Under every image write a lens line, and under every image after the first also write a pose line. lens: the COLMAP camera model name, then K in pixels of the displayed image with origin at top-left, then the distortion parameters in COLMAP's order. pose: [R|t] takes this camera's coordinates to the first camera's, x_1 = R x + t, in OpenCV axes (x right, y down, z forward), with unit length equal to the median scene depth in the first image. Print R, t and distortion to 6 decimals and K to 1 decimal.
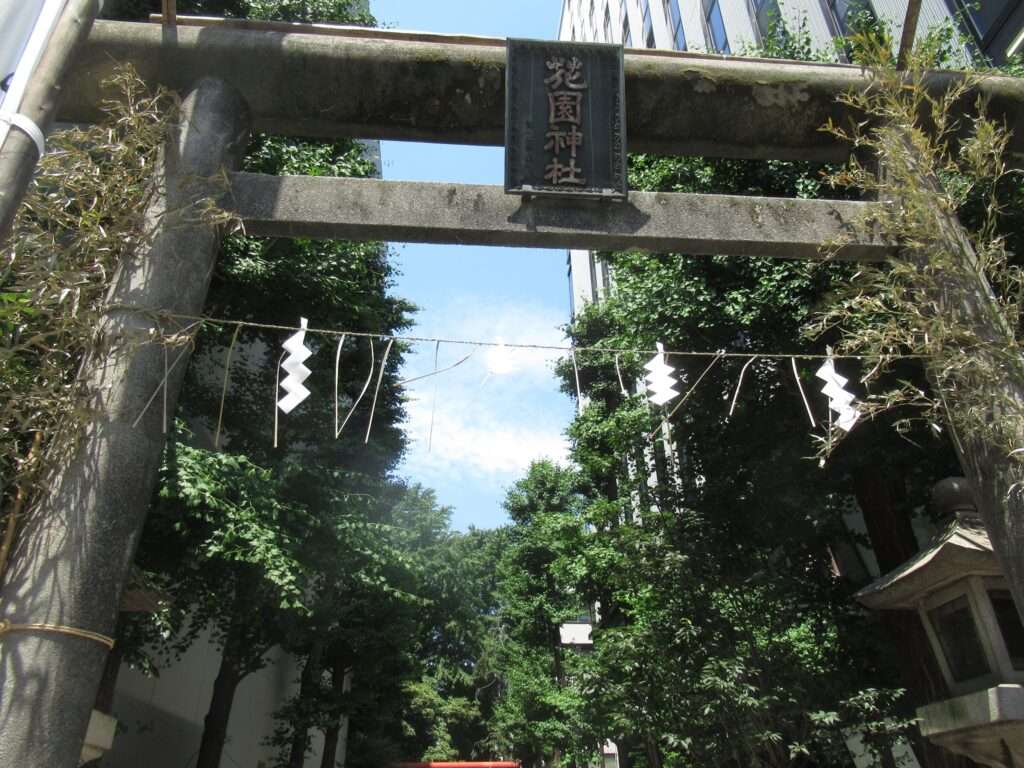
lens RADIAL K [[770.0, 0, 512.0], [0, 770.0, 384.0], [0, 0, 1]] dist [0.004864, -0.001834]
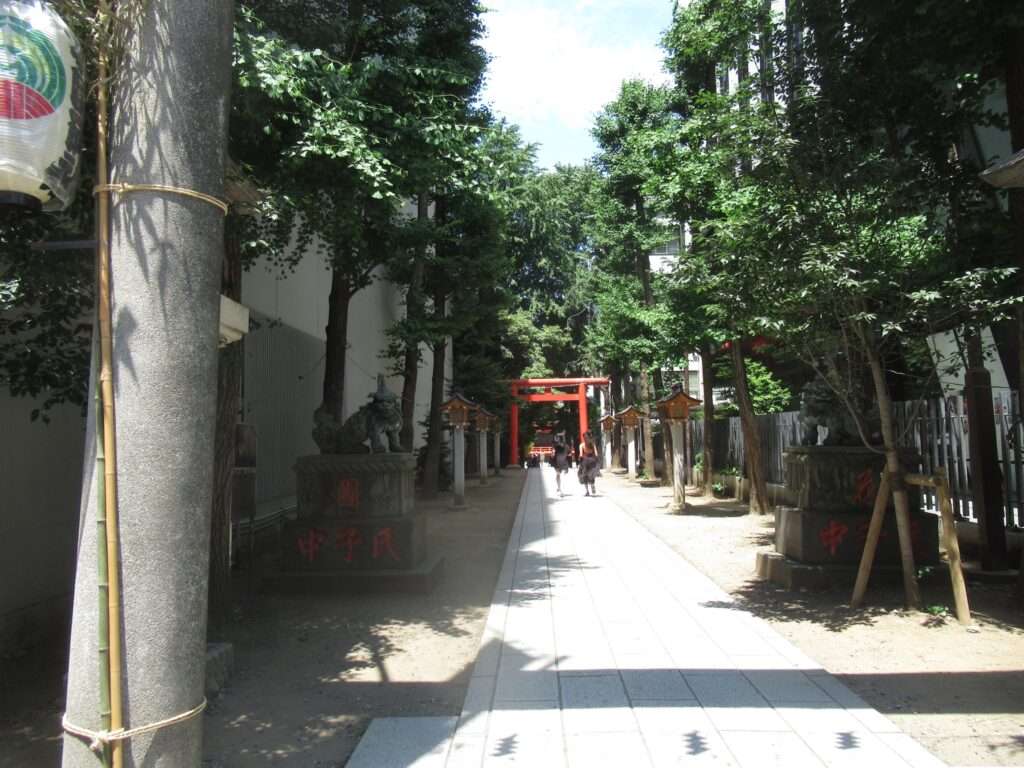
lens RADIAL K [[770.0, 0, 512.0], [0, 770.0, 384.0], [0, 0, 1]] dist [0.004864, -0.001834]
pose [[0.993420, -0.007821, -0.114259, -0.003898], [0.057205, 0.898184, 0.435881, 0.022133], [0.099217, -0.439550, 0.892722, 0.002224]]
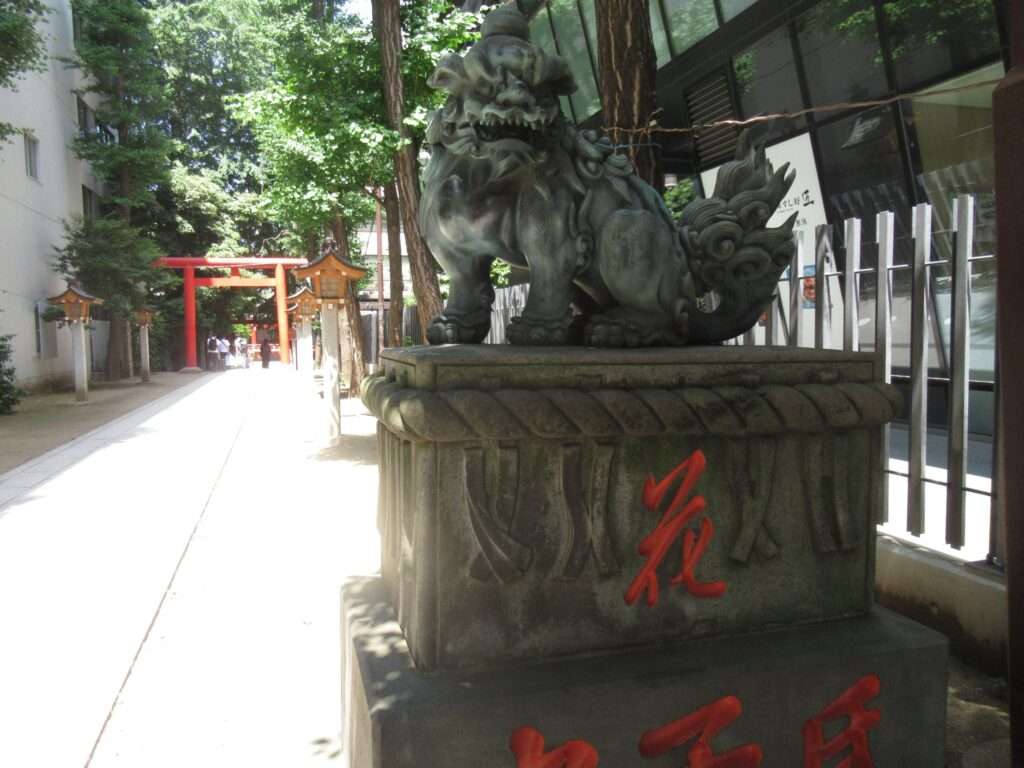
lens RADIAL K [[770.0, 0, 512.0], [0, 770.0, 384.0], [0, 0, 1]] dist [0.004864, -0.001834]
pose [[0.978769, -0.018023, 0.204173, 0.100339], [-0.098709, 0.831556, 0.546599, 0.202555], [-0.179632, -0.555148, 0.812122, 0.309043]]
